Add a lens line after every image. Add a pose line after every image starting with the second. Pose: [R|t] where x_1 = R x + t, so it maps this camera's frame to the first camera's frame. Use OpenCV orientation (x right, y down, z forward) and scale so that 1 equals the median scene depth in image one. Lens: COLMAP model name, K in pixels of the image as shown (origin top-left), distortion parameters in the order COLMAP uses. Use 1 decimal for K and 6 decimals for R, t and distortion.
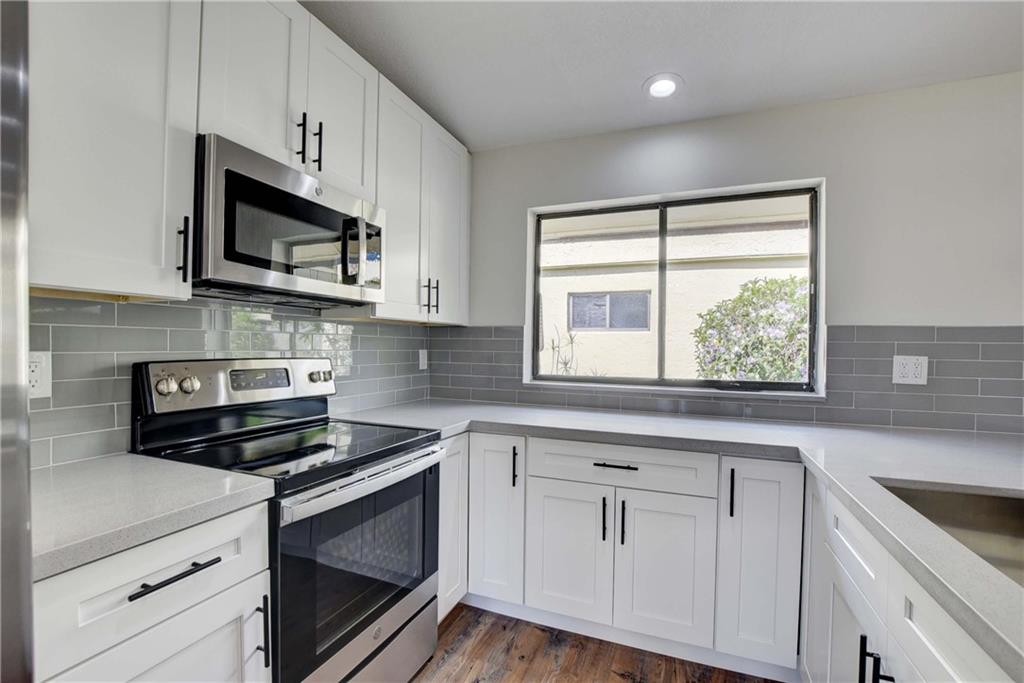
lens RADIAL K [[458.0, 0, 503.8], [0, 458.0, 350.1], [0, 0, 1]] dist [-0.024045, -0.000177]
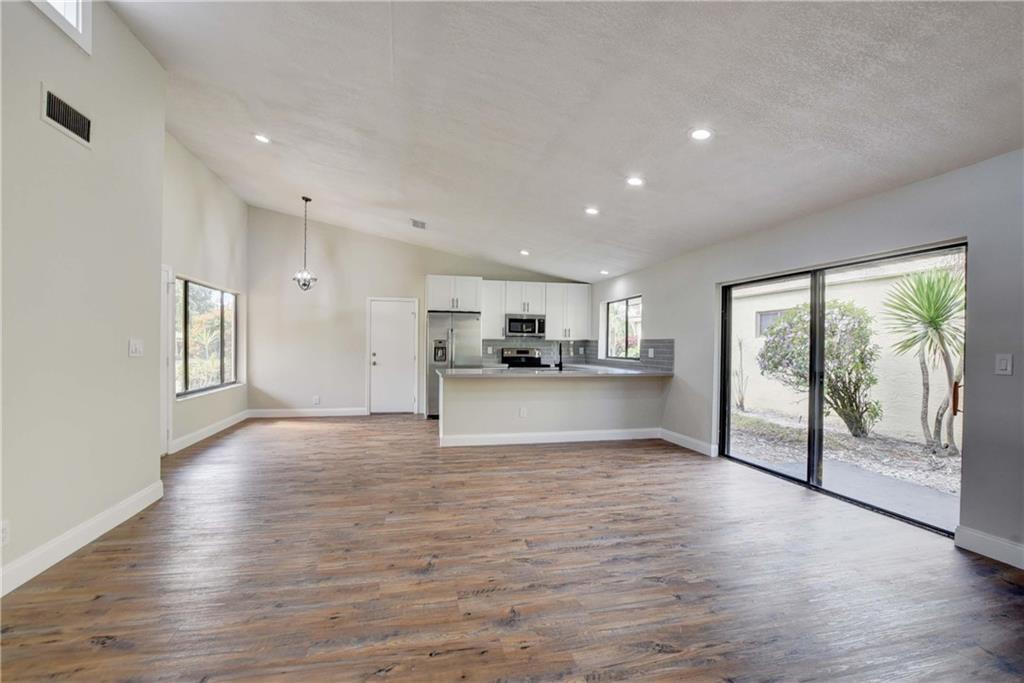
lens RADIAL K [[458.0, 0, 510.8], [0, 458.0, 347.2], [0, 0, 1]] dist [-0.024045, -0.000177]
pose [[0.569735, -0.000285, -0.821828, 2.757159], [-0.010589, 0.999914, -0.007688, 0.034699], [0.821760, 0.013082, 0.569683, -1.552841]]
